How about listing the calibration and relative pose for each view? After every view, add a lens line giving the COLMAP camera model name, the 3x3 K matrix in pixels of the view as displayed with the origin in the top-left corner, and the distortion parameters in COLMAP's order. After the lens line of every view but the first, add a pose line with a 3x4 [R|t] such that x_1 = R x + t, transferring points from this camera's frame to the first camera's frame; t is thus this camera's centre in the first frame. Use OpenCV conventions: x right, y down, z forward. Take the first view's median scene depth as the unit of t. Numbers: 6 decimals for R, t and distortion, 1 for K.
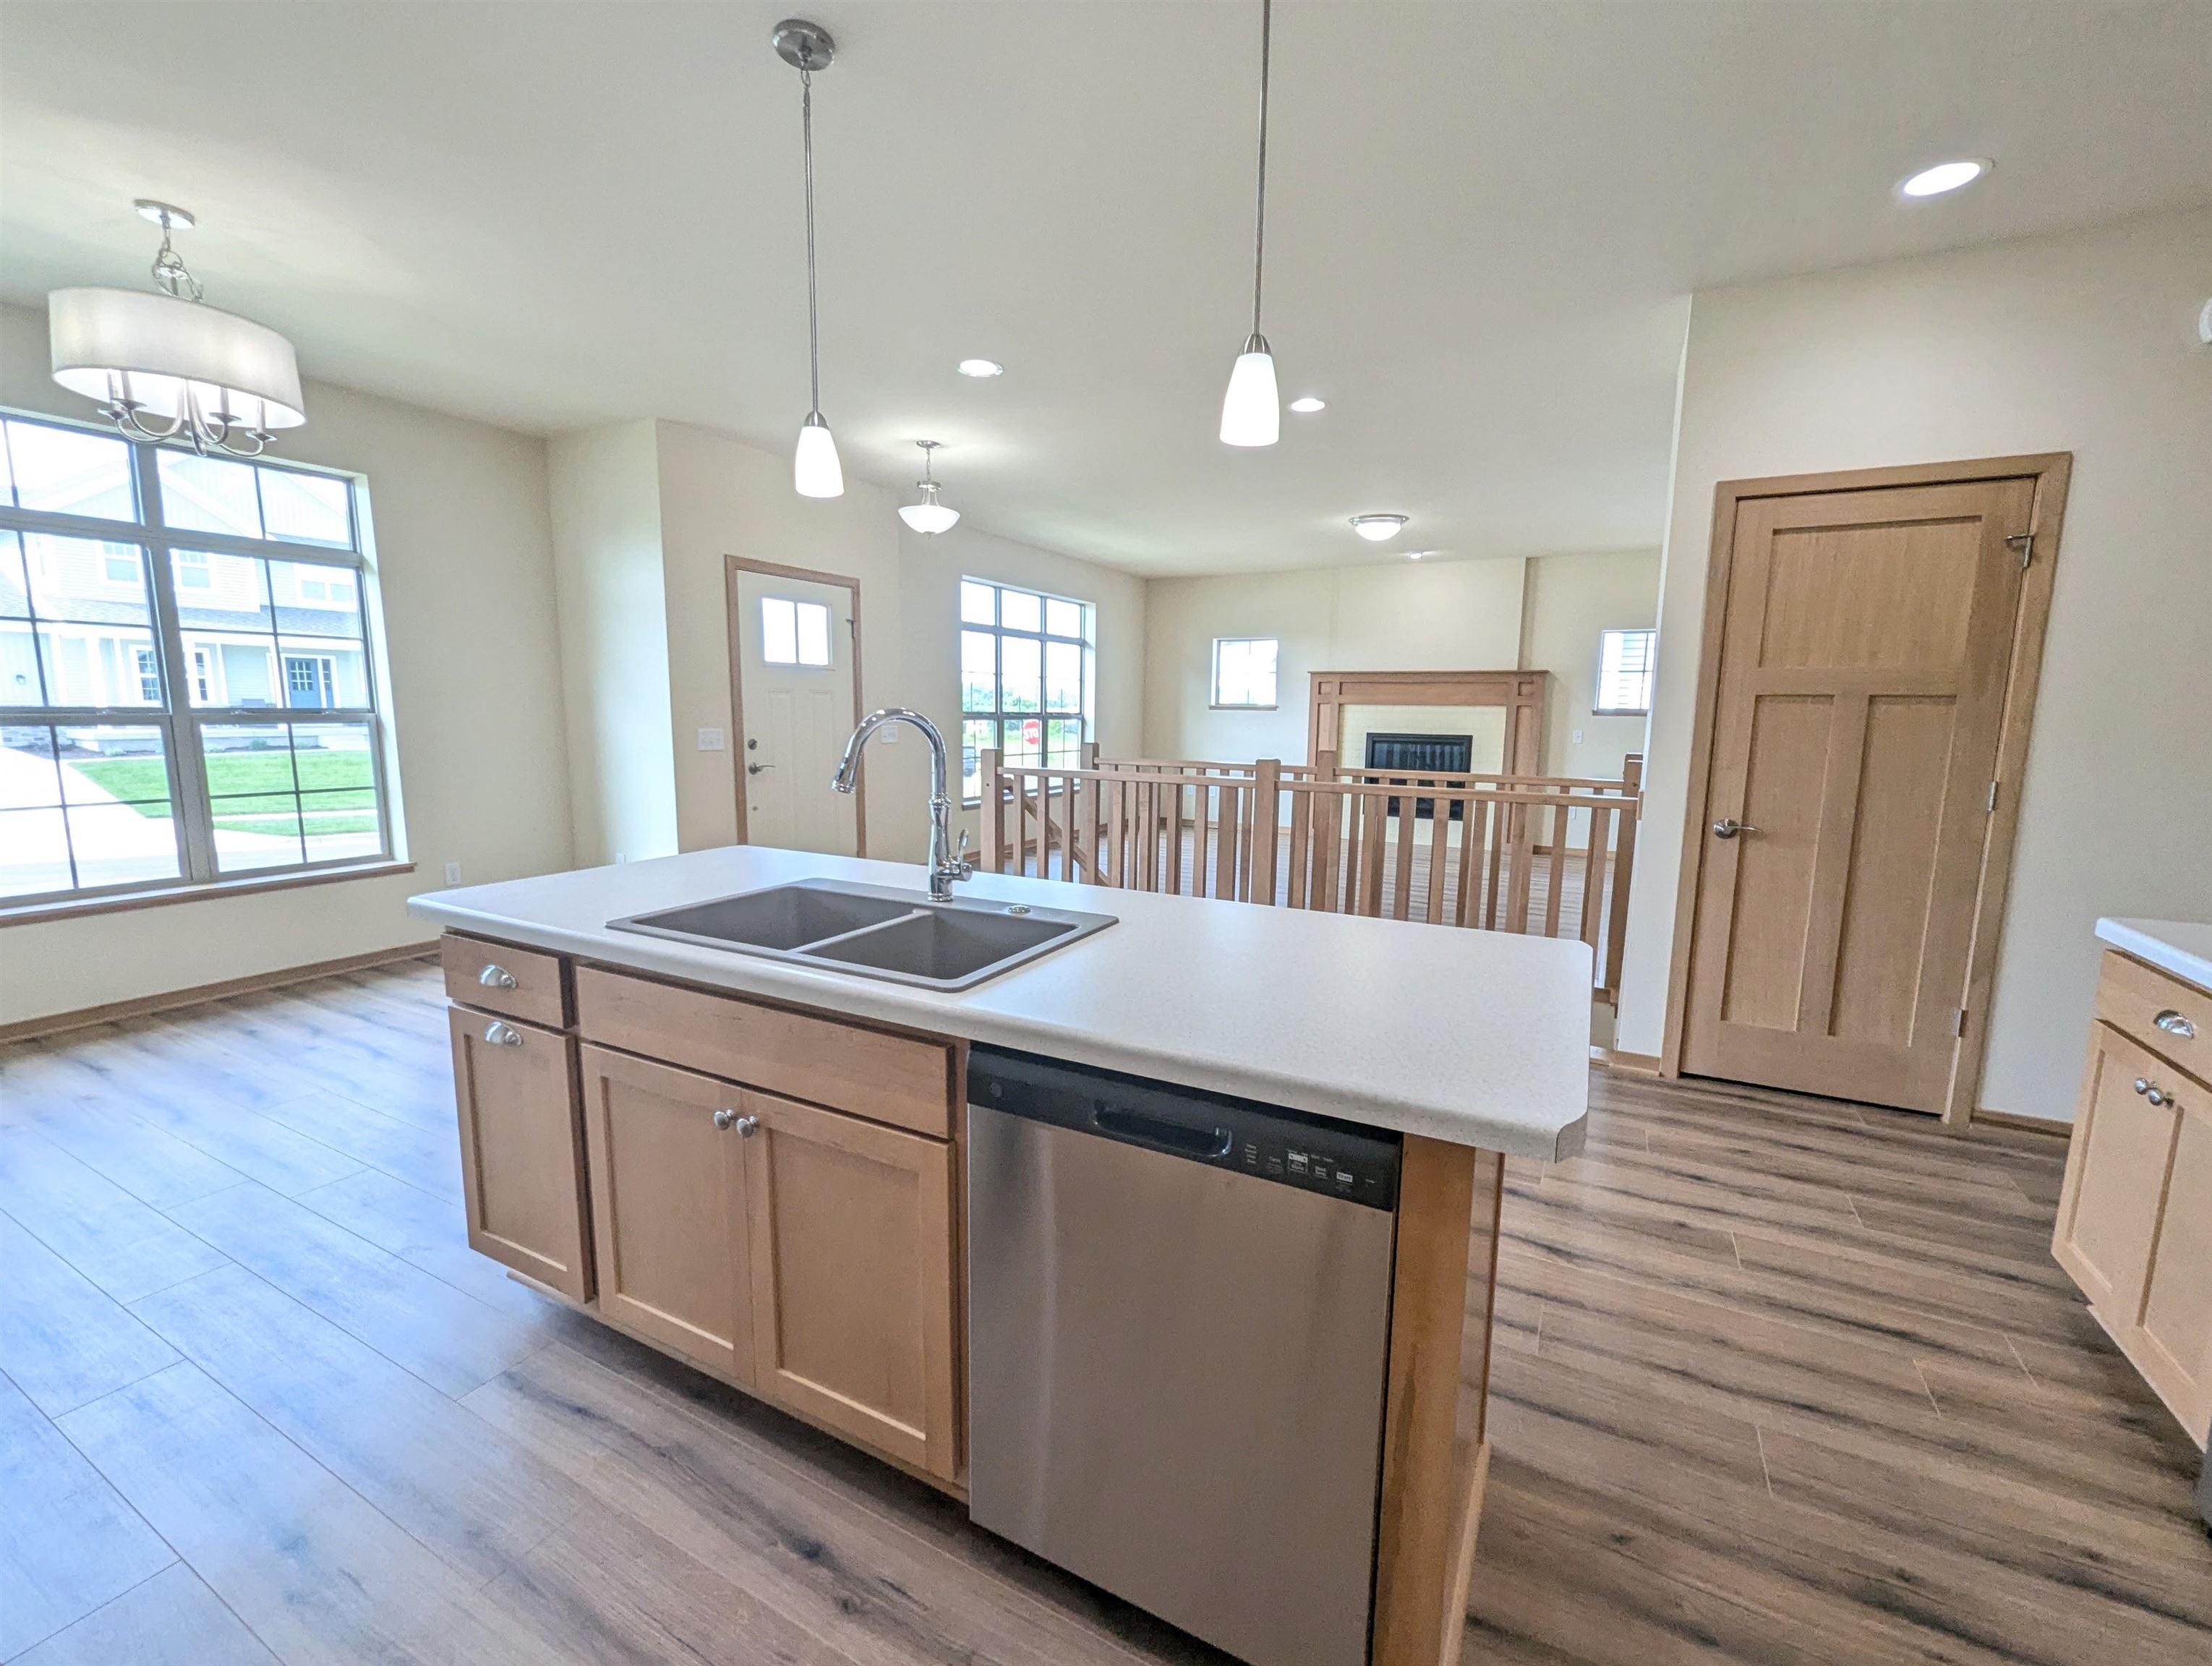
lens RADIAL K [[923.6, 0, 1105.7], [0, 923.6, 843.5], [0, 0, 1]] dist [0.001342, -0.000495]
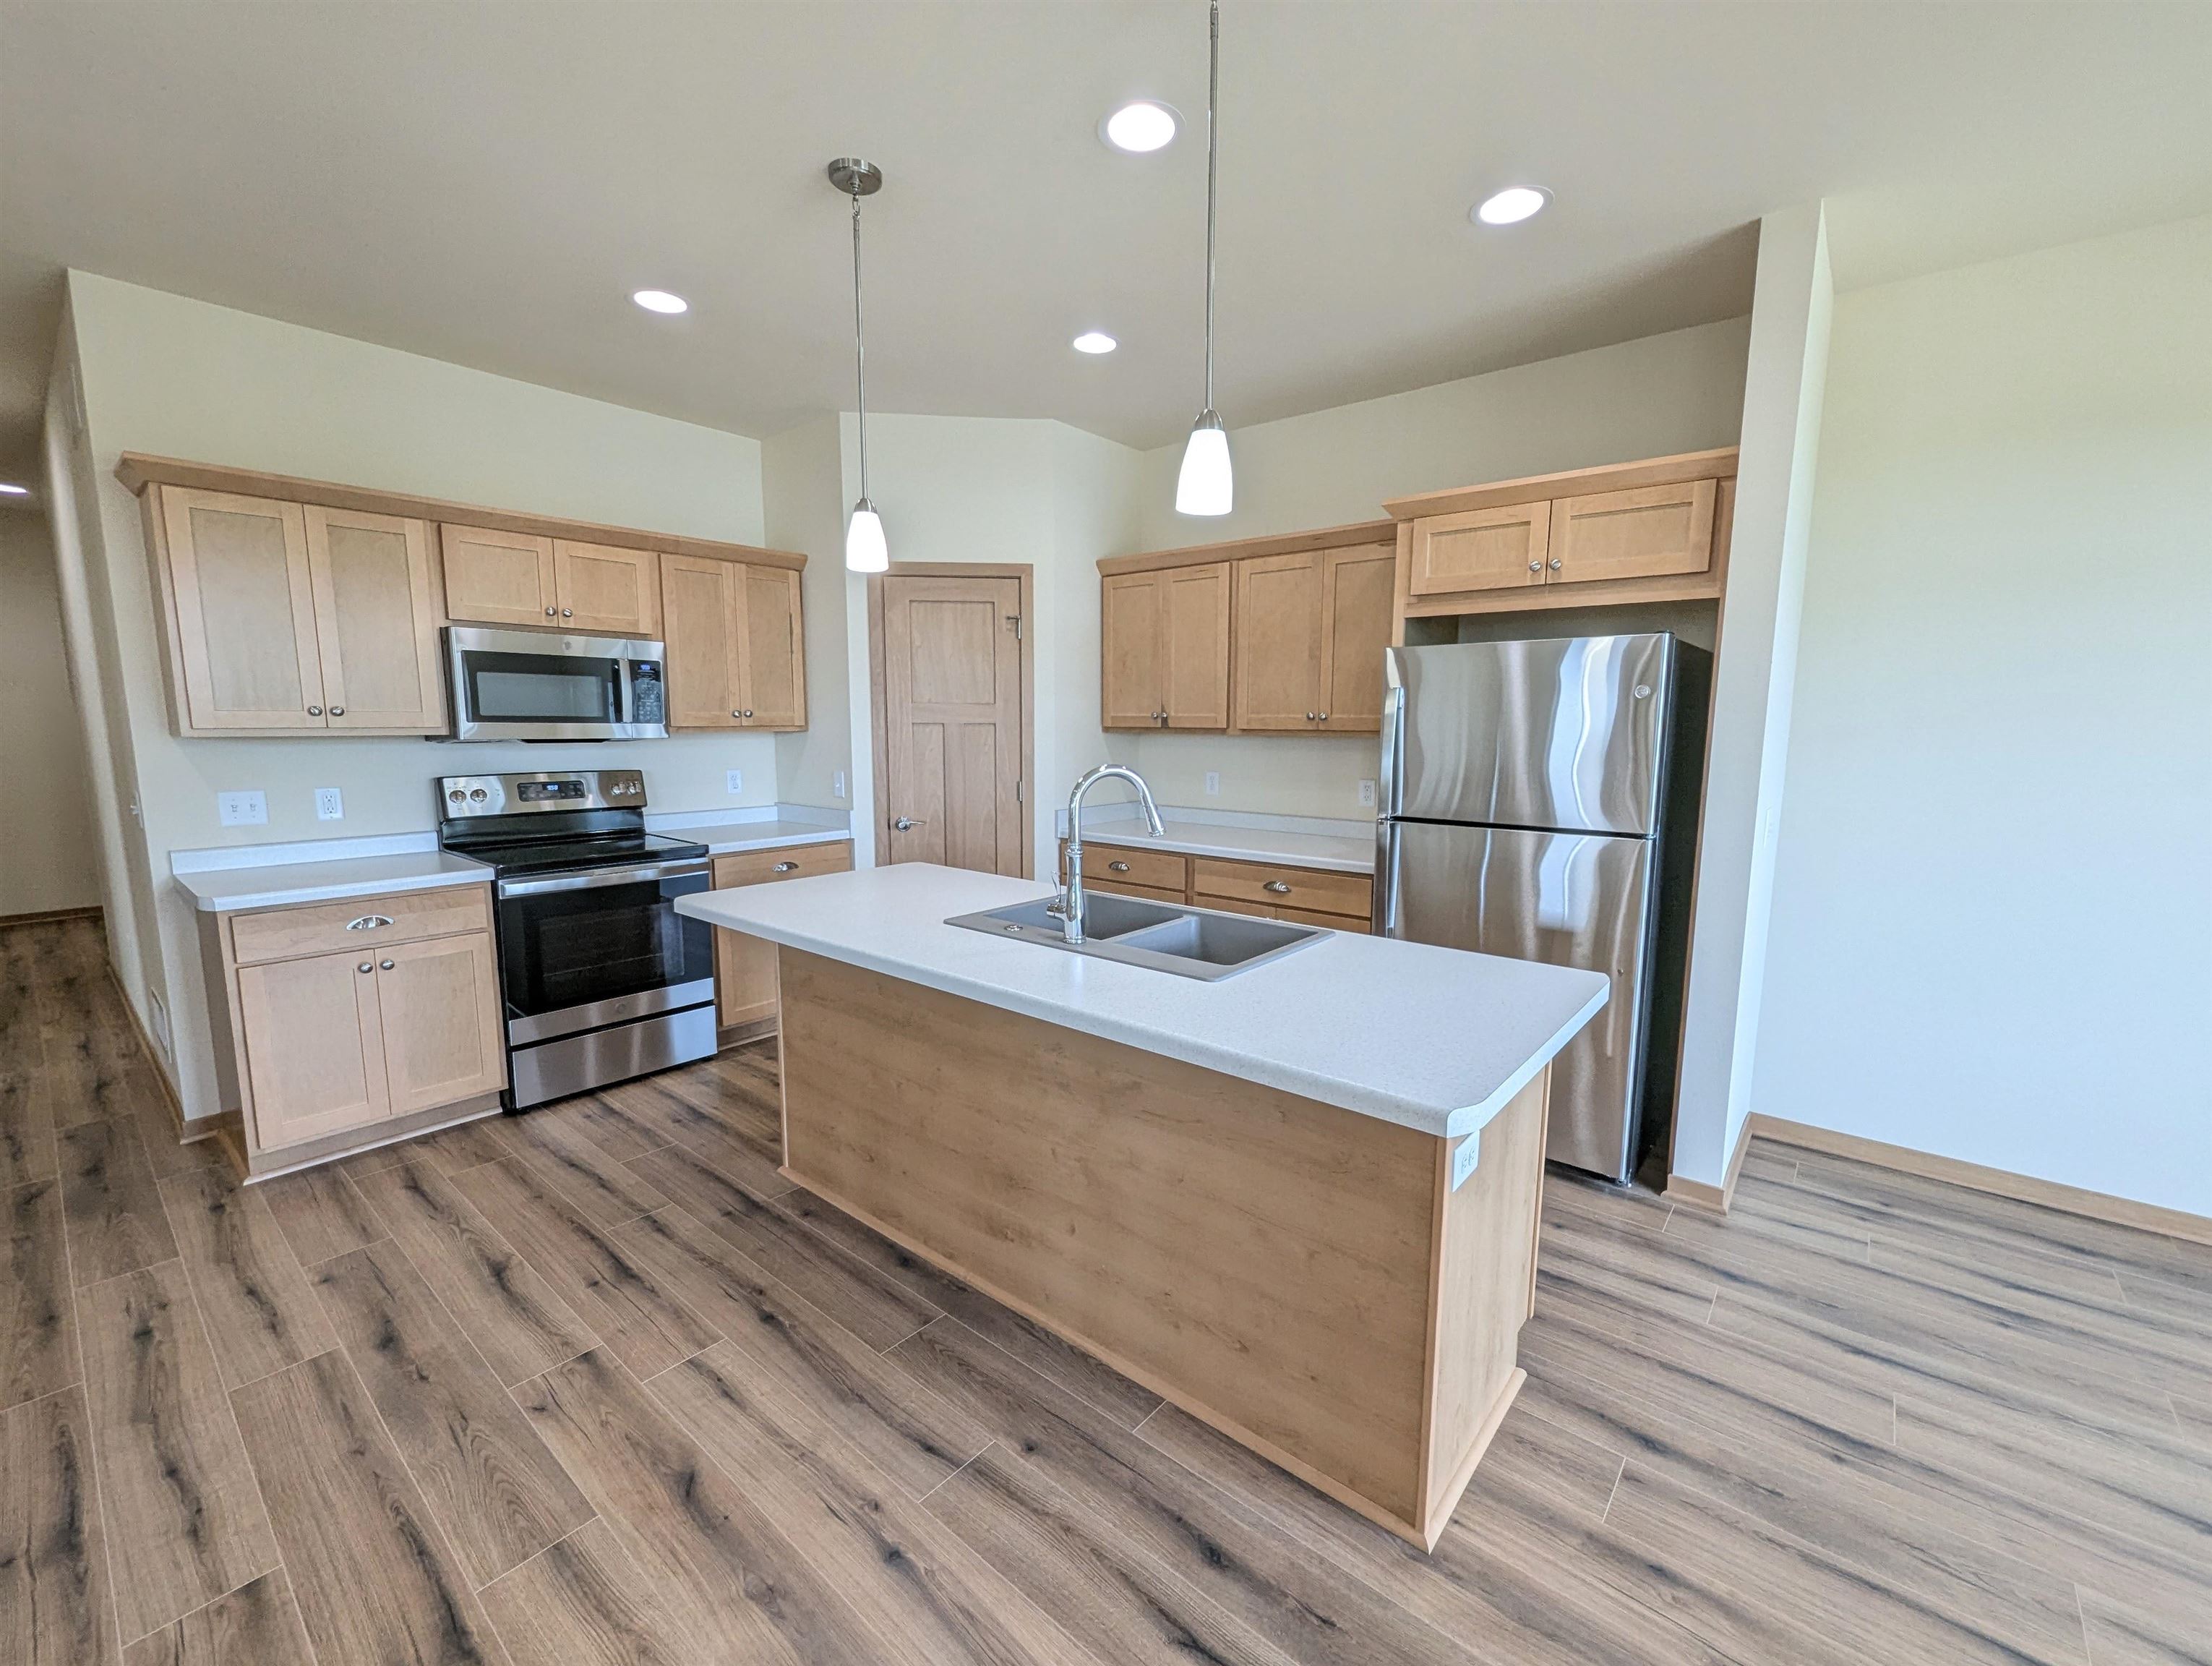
lens RADIAL K [[923.7, 0, 1105.7], [0, 923.7, 843.5], [0, 0, 1]] dist [0.001342, -0.000495]
pose [[-0.977390, -0.046879, 0.206182, -0.189682], [0.013335, 0.959506, 0.281372, -0.154097], [-0.211024, 0.277759, -0.937187, 0.871399]]
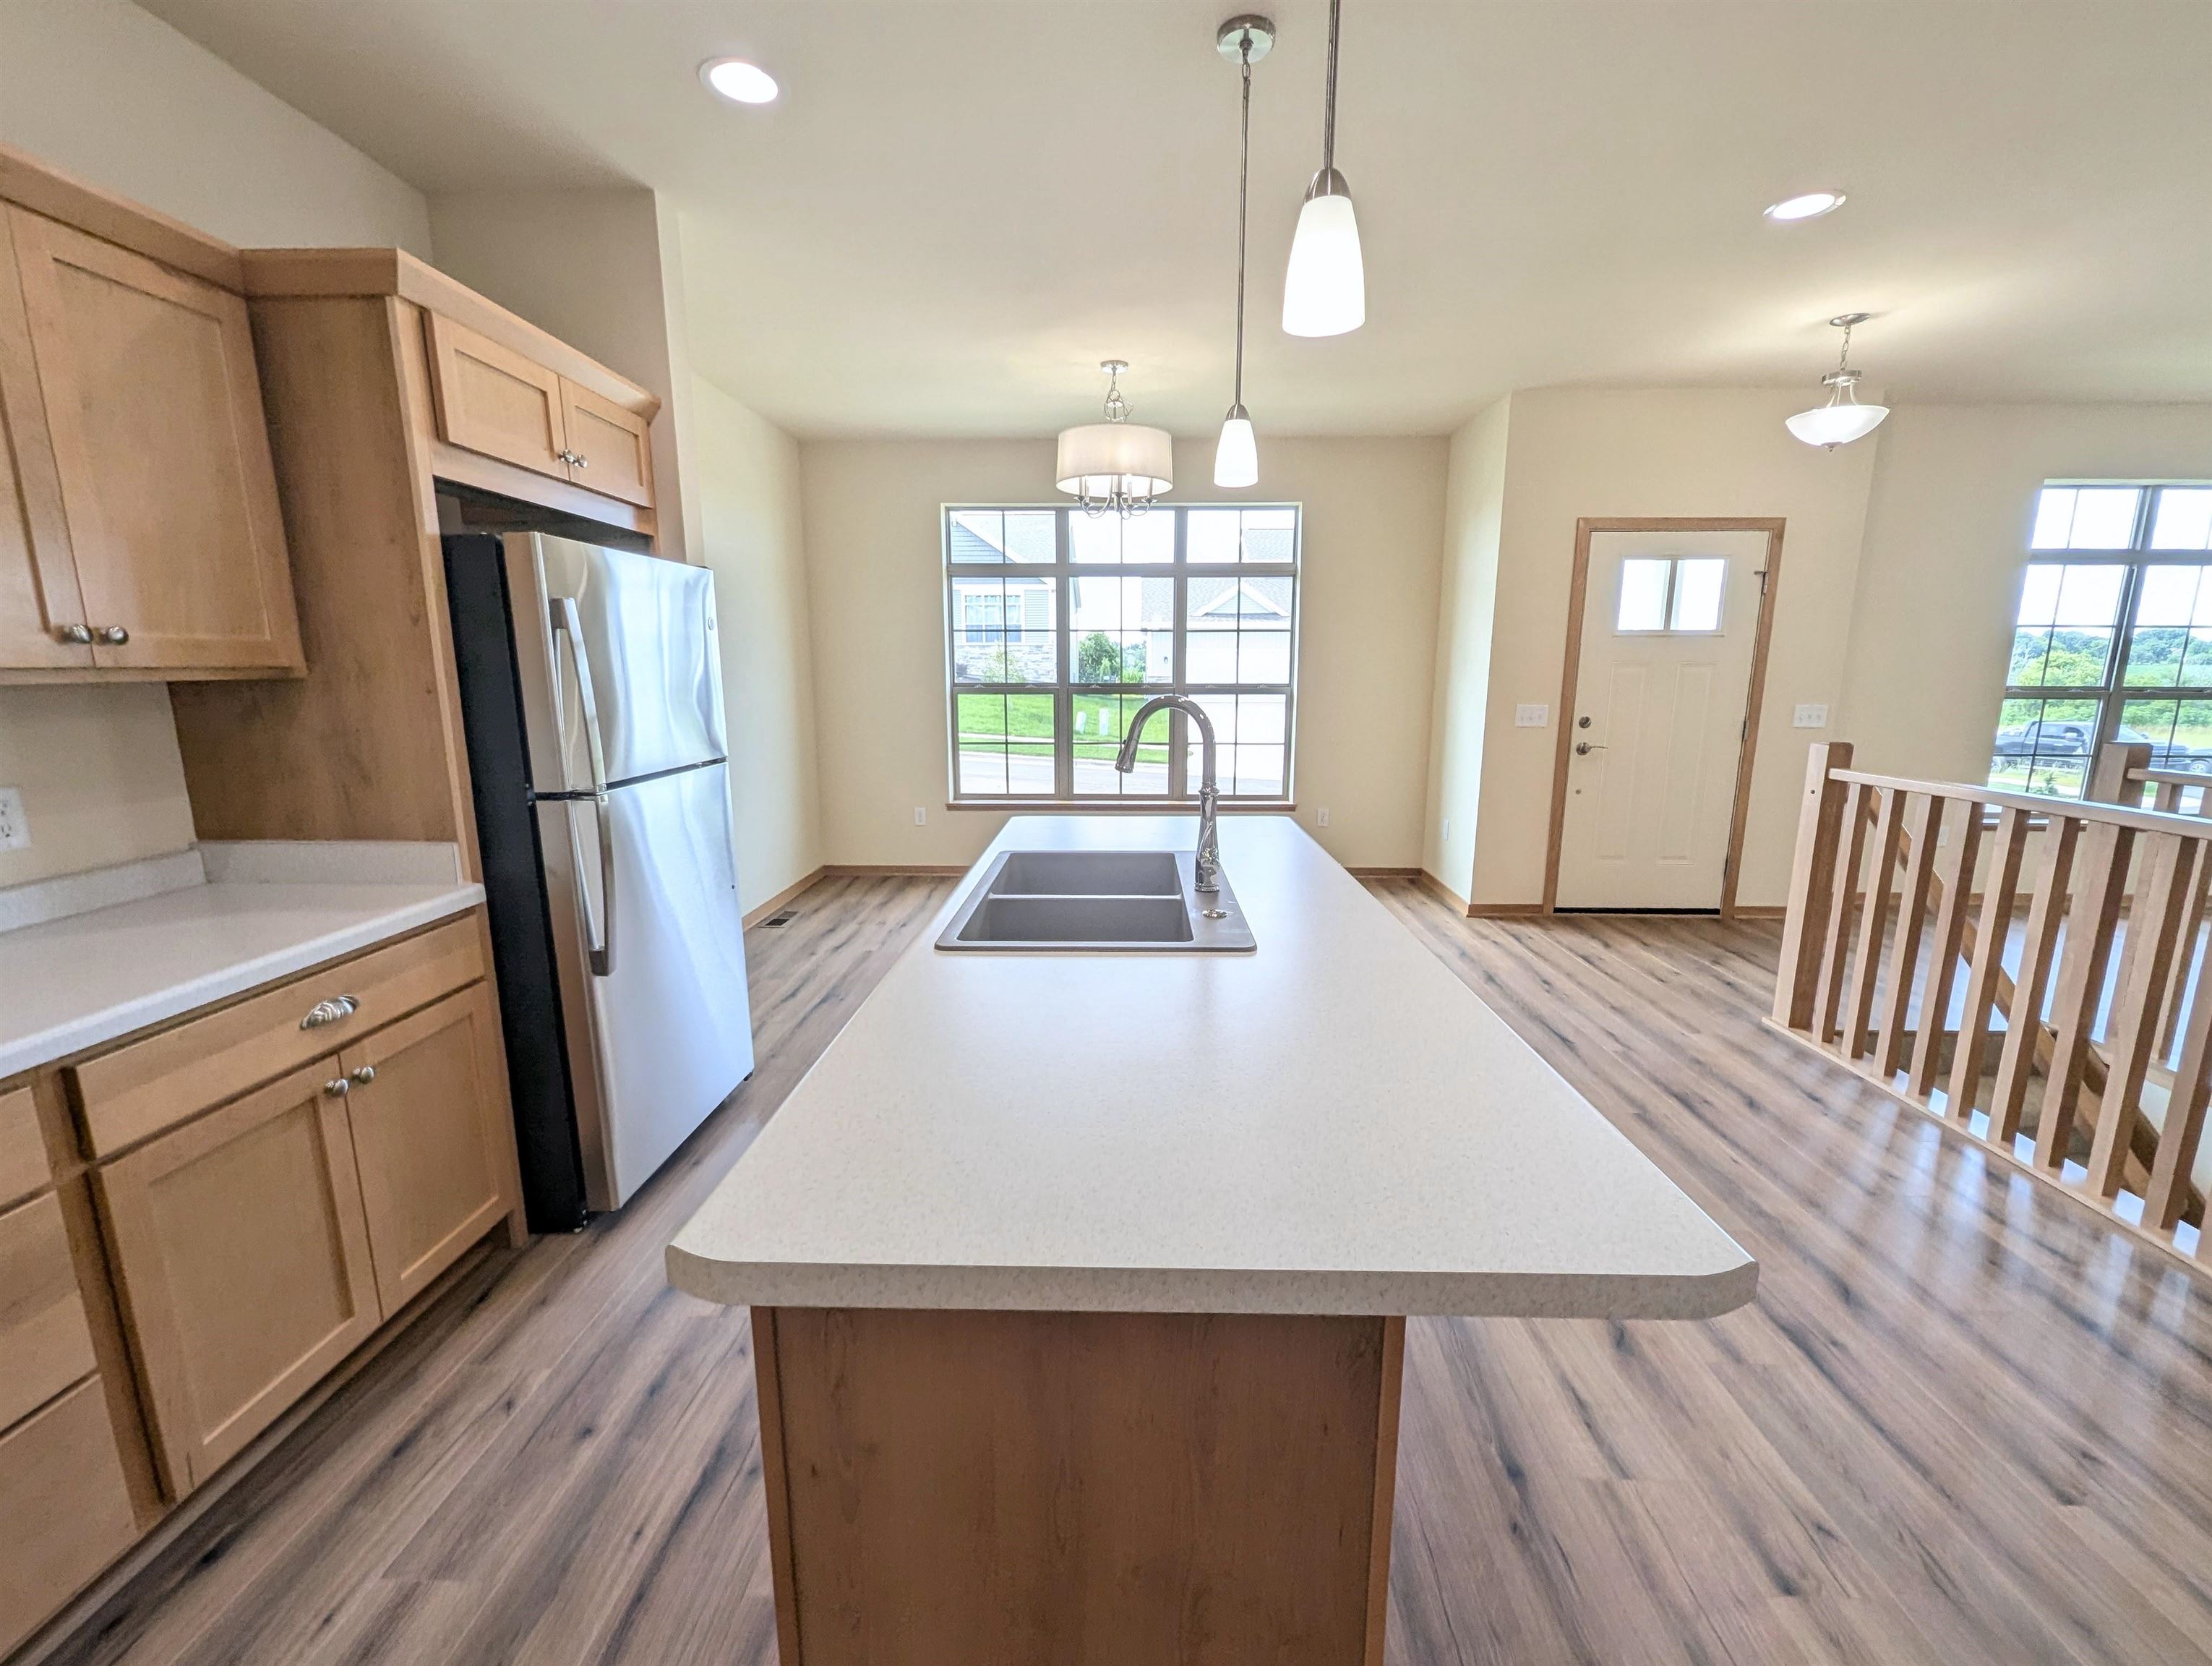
lens RADIAL K [[916.0, 0, 1109.4], [0, 916.0, 842.9], [0, 0, 1]] dist [-0.000074, -0.000012]
pose [[0.441519, 0.155669, -0.883645, 0.282140], [-0.126889, 0.985770, 0.110259, -0.035224], [0.888234, 0.063444, 0.454989, 0.201963]]
